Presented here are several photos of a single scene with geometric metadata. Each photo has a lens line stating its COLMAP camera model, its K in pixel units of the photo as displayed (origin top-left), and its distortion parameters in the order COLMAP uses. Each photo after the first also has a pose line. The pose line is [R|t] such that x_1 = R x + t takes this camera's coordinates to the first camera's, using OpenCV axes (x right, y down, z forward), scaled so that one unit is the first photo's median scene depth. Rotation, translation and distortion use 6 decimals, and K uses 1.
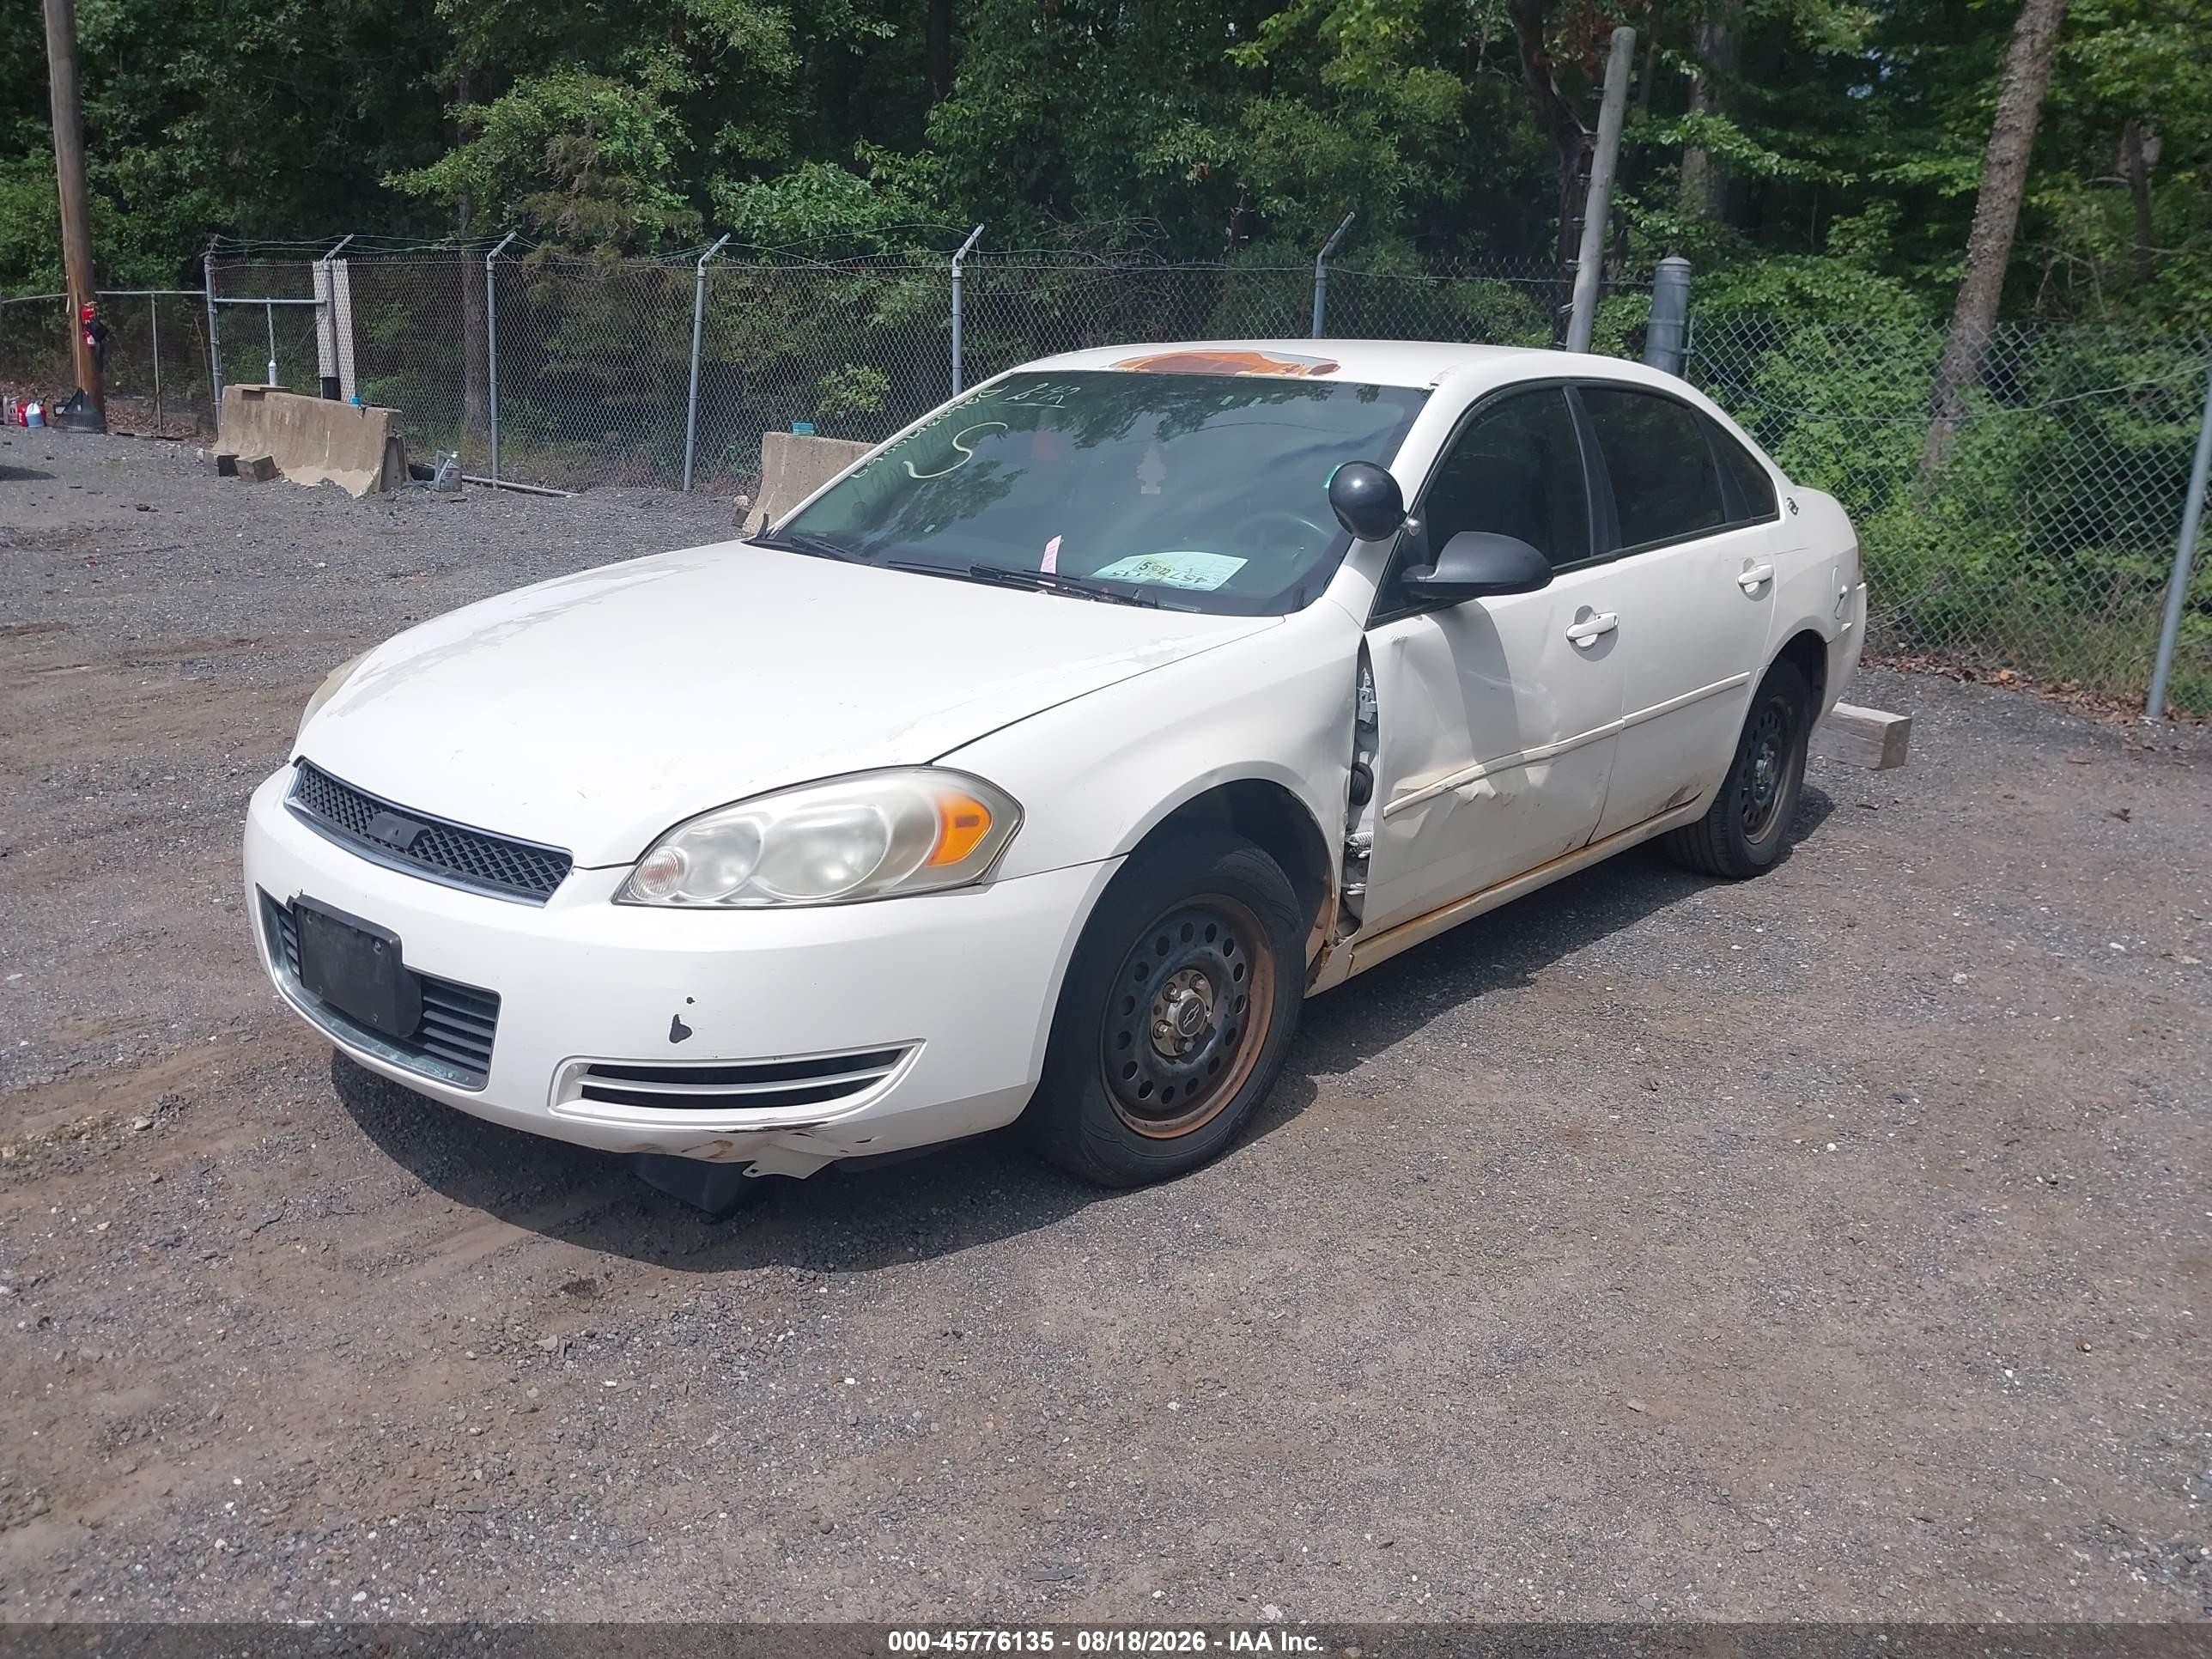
lens RADIAL K [[1758.2, 0, 1070.9], [0, 1758.2, 807.4], [0, 0, 1]] dist [0.011918, -0.025335]
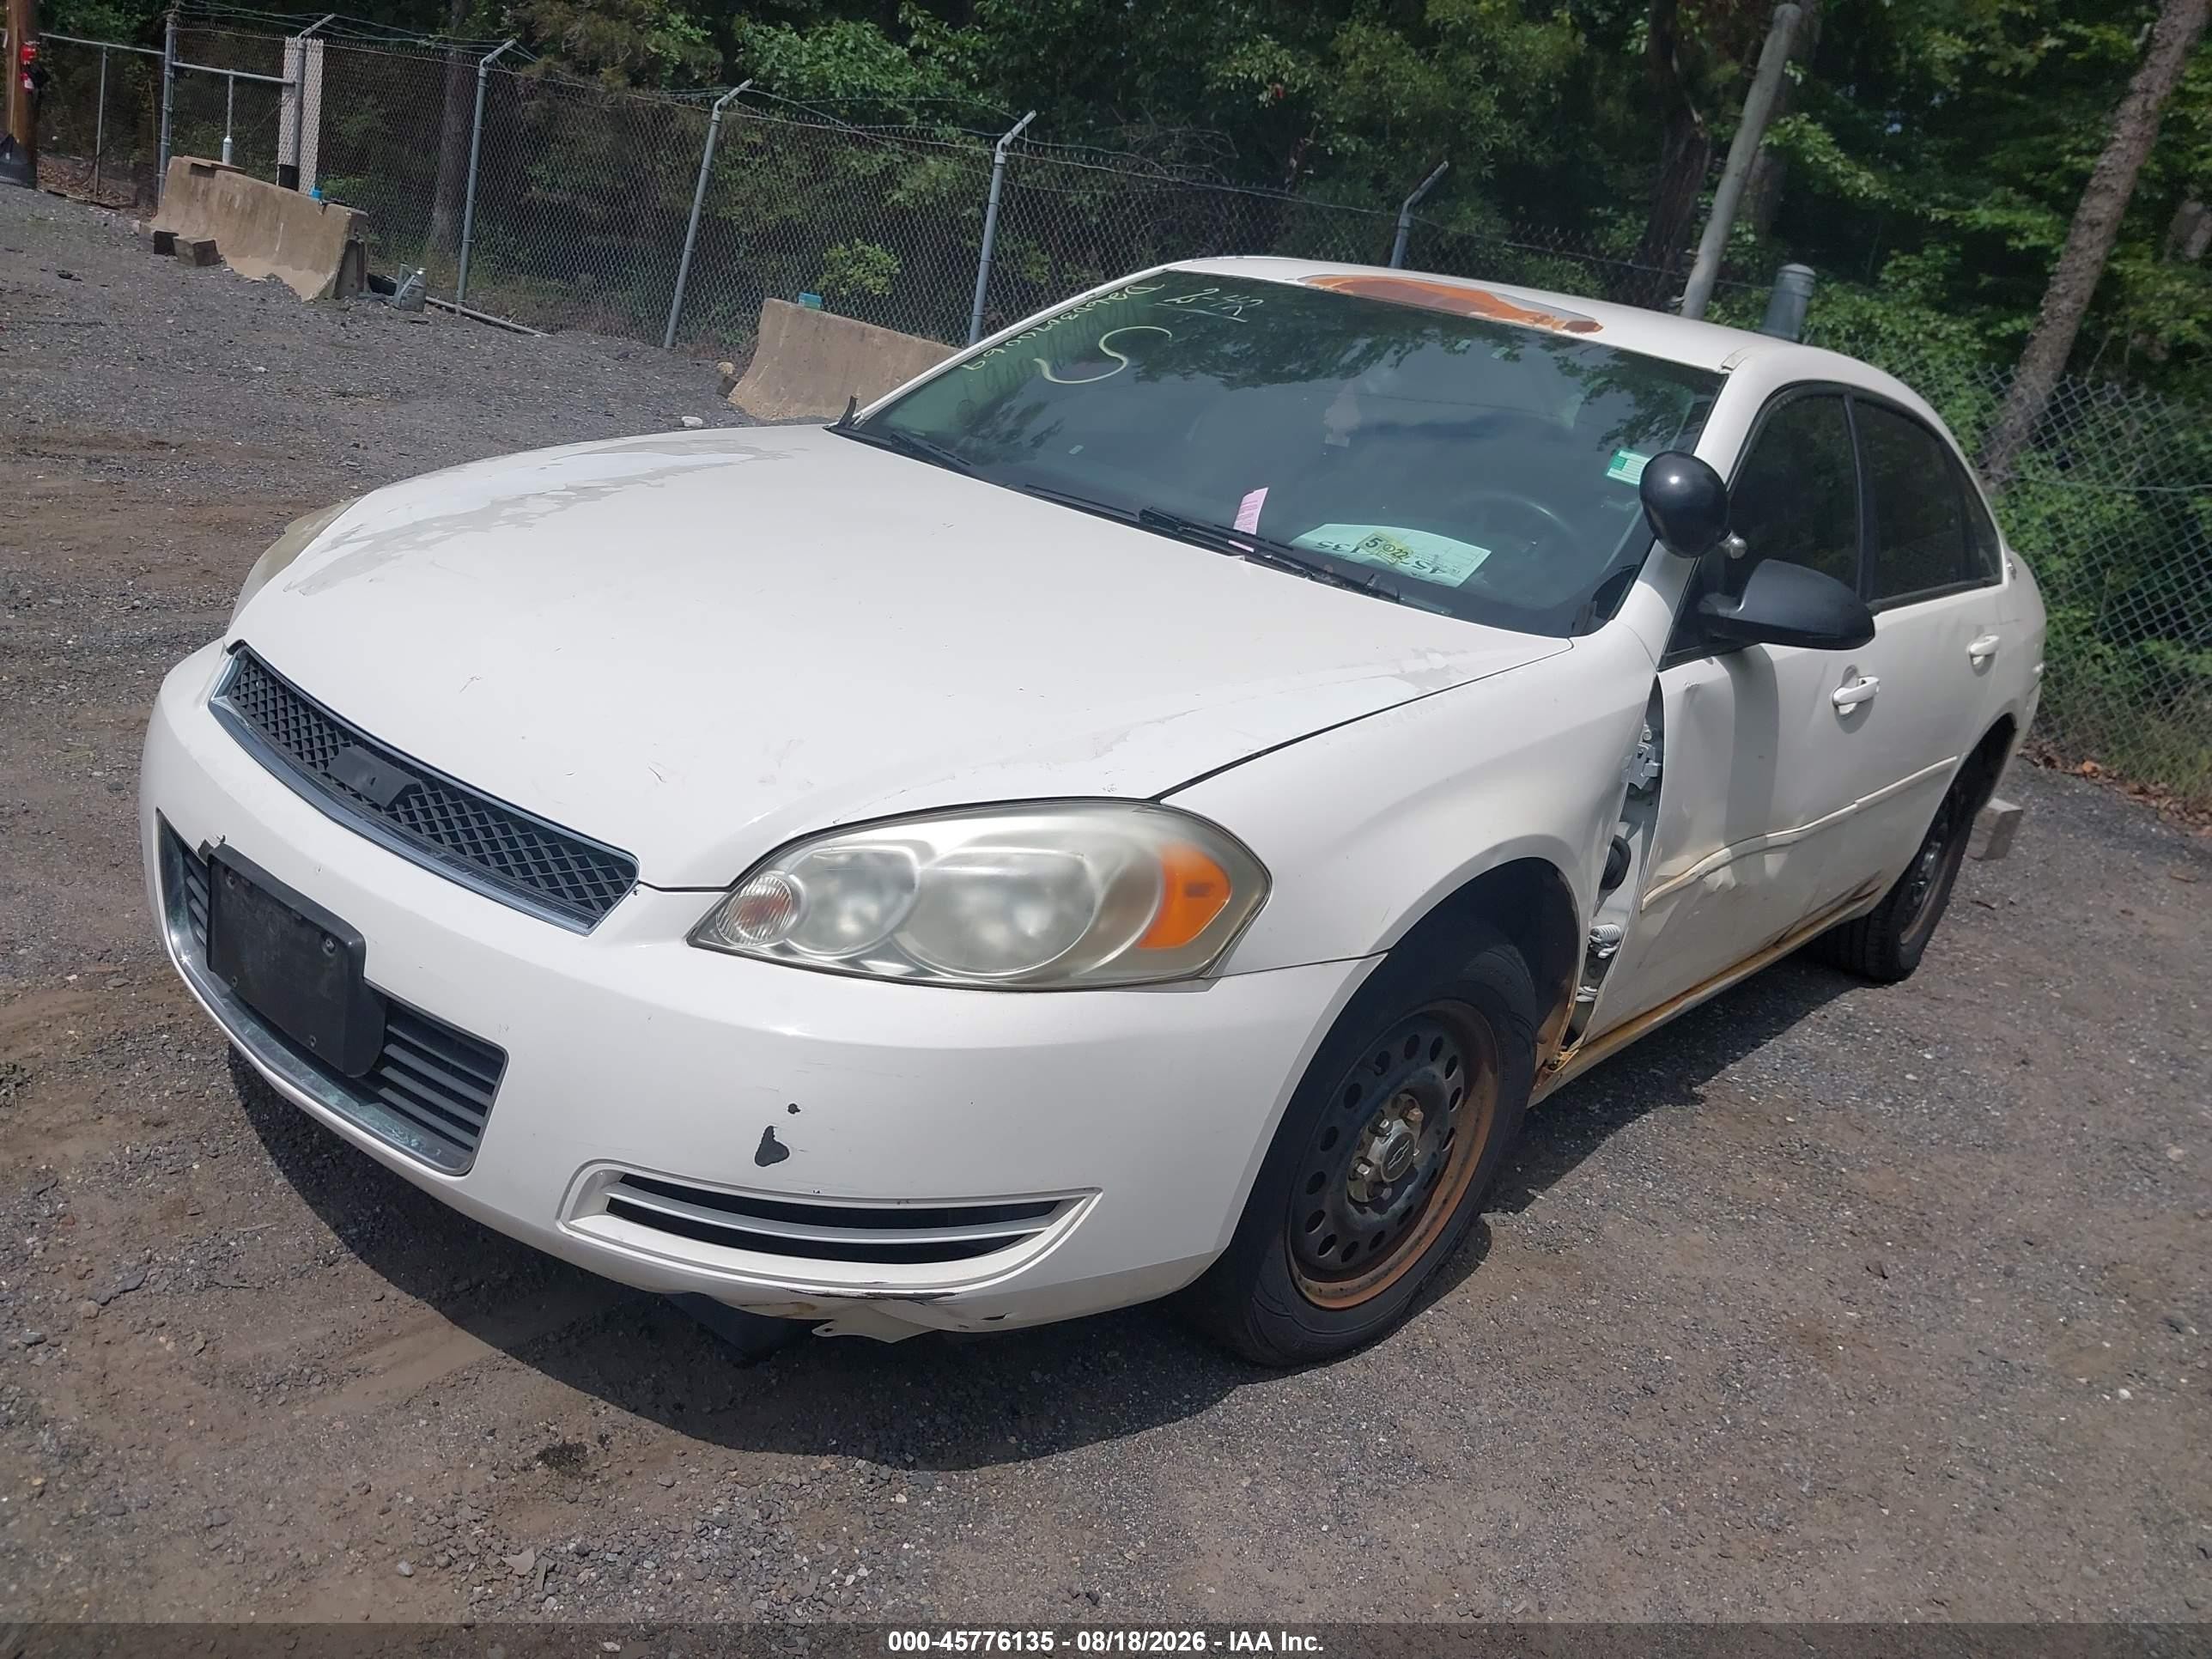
lens RADIAL K [[1758.2, 0, 1100.7], [0, 1758.2, 819.1], [0, 0, 1]] dist [0.011918, -0.025335]
pose [[0.988074, 0.137043, 0.070213, -0.111766], [-0.140257, 0.989178, 0.043074, -0.032787], [-0.063550, -0.052408, 0.996602, 0.217800]]
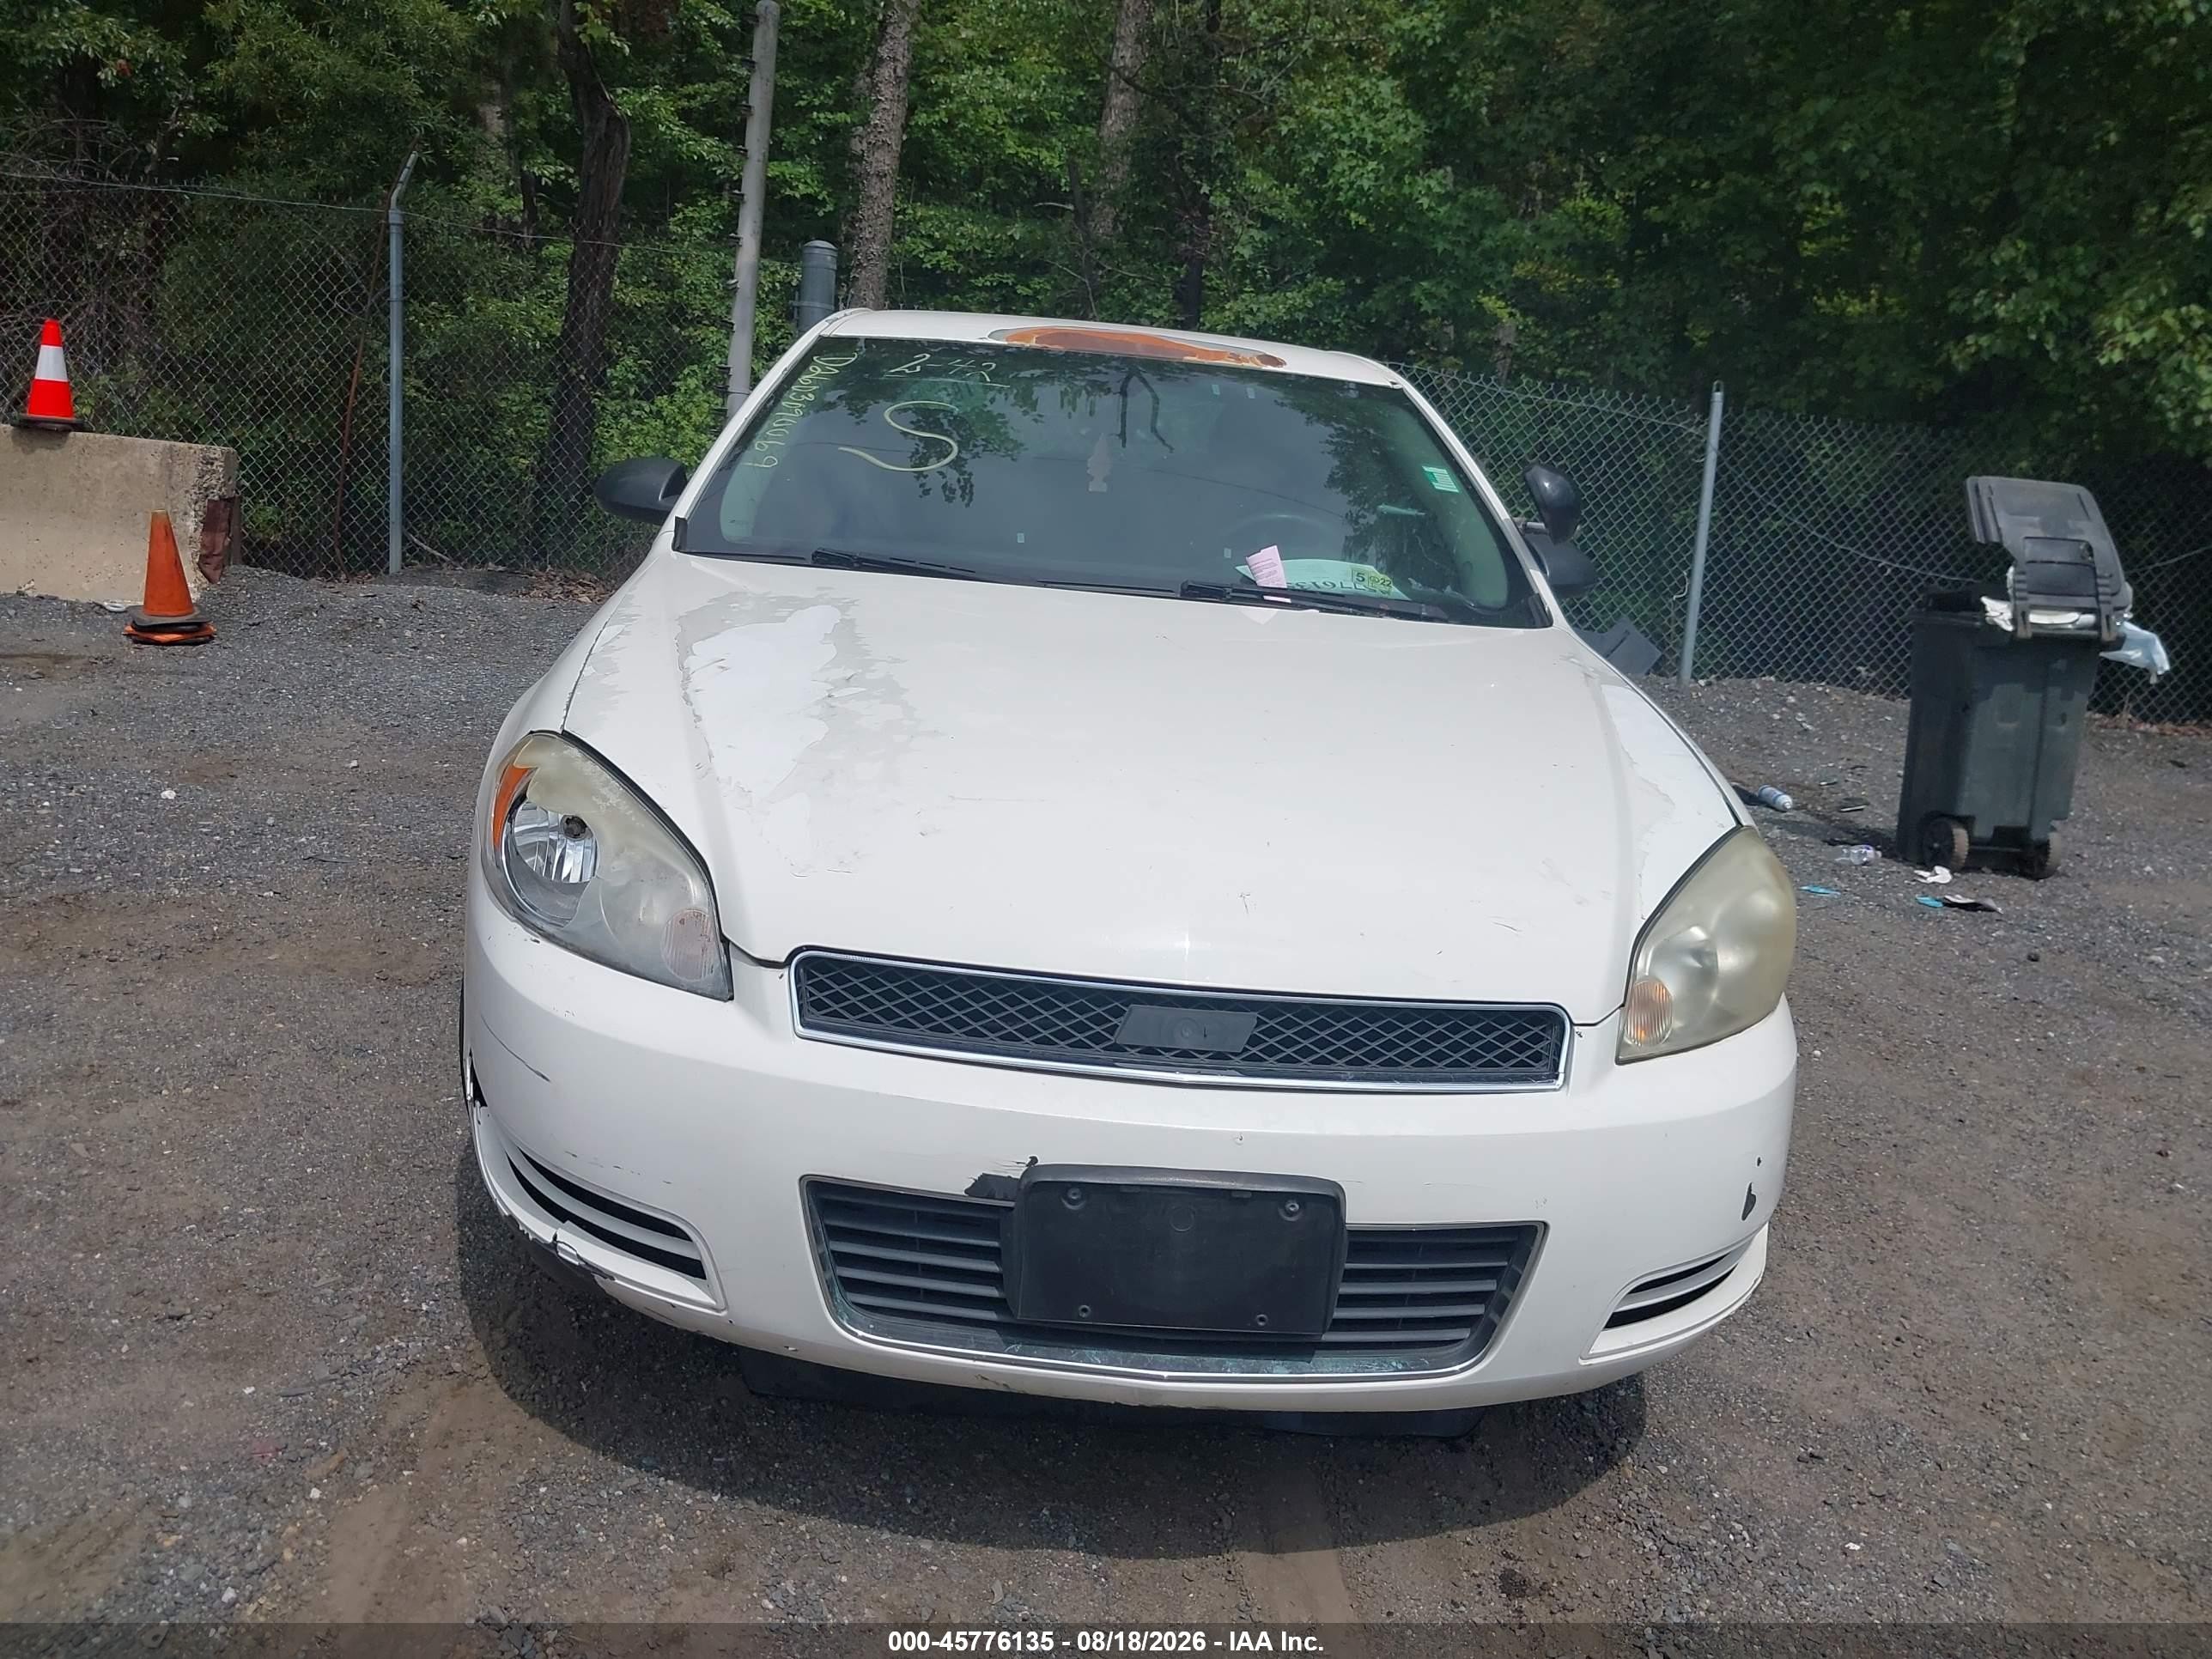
lens RADIAL K [[1758.2, 0, 1069.8], [0, 1758.2, 805.5], [0, 0, 1]] dist [0.011918, -0.025335]
pose [[0.730697, -0.119285, 0.672200, -0.661759], [0.108825, 0.992379, 0.057807, -0.088467], [-0.673973, 0.030913, 0.738109, 0.428317]]
